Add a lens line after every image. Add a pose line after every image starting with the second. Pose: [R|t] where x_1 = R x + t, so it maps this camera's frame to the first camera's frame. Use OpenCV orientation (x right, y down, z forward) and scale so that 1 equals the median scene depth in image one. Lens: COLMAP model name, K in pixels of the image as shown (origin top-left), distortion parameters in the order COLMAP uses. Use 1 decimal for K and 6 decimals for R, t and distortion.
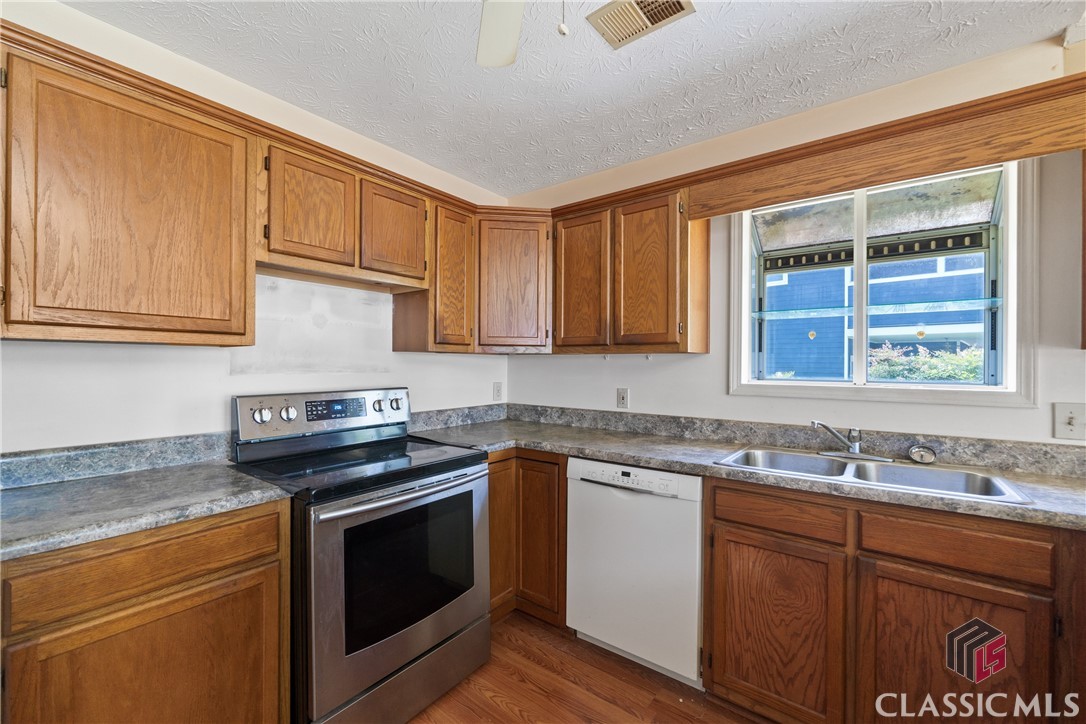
lens RADIAL K [[440.0, 0, 542.2], [0, 440.0, 363.3], [0, 0, 1]] dist [-0.000829, 0.000124]
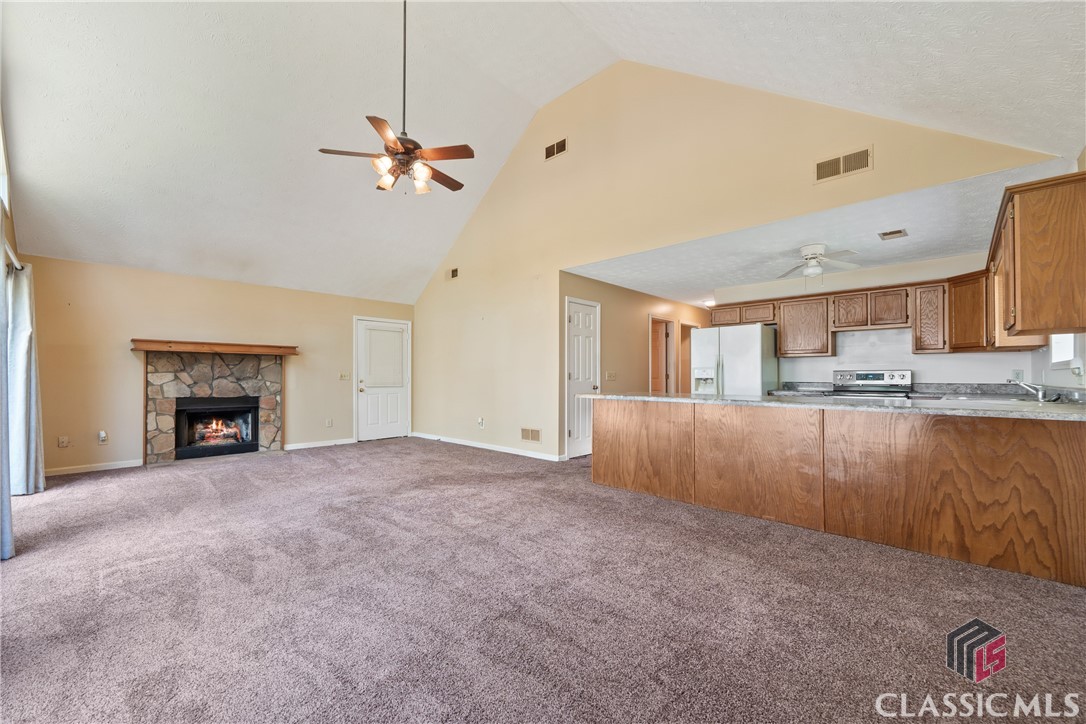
lens RADIAL K [[440.0, 0, 518.7], [0, 440.0, 369.7], [0, 0, 1]] dist [-0.000829, 0.000124]
pose [[-0.152965, -0.020116, -0.988027, 2.388814], [-0.000131, 0.999793, -0.020336, 0.107477], [0.988232, -0.002982, -0.152936, -0.686676]]
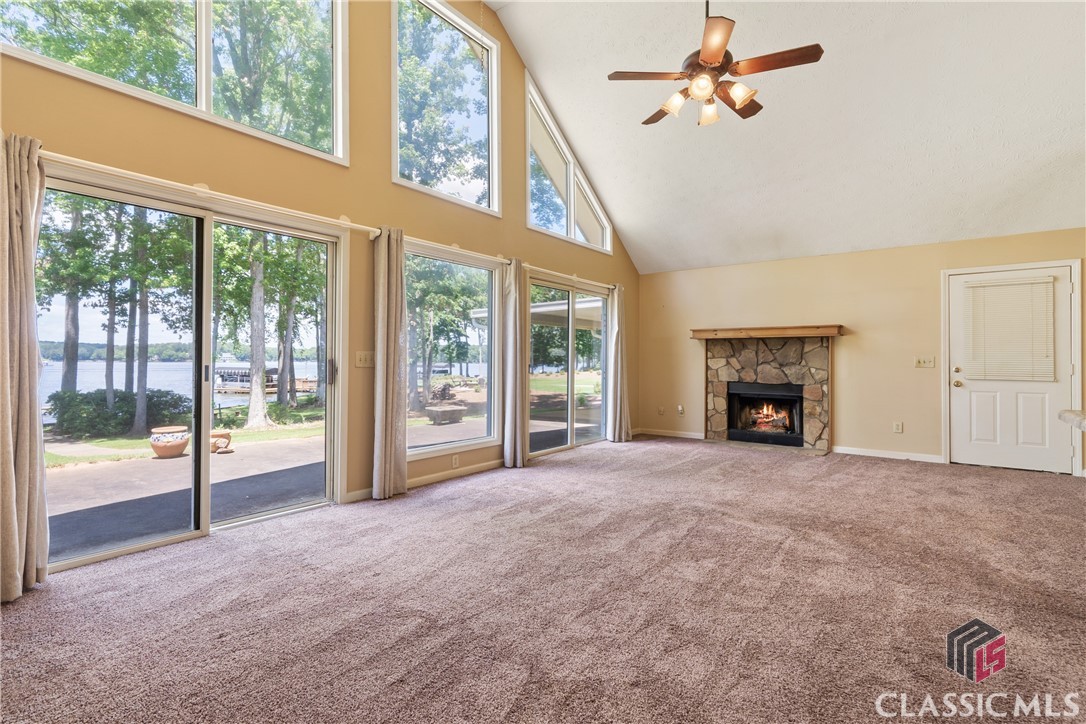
lens RADIAL K [[496.8, 0, 539.7], [0, 496.8, 358.8], [0, 0, 1]] dist [-0.004536, 0.001366]
pose [[-0.999921, -0.009140, 0.008662, 1.177391], [-0.009181, 0.999947, -0.004723, 0.100609], [-0.008618, -0.004802, -0.999951, 0.150944]]
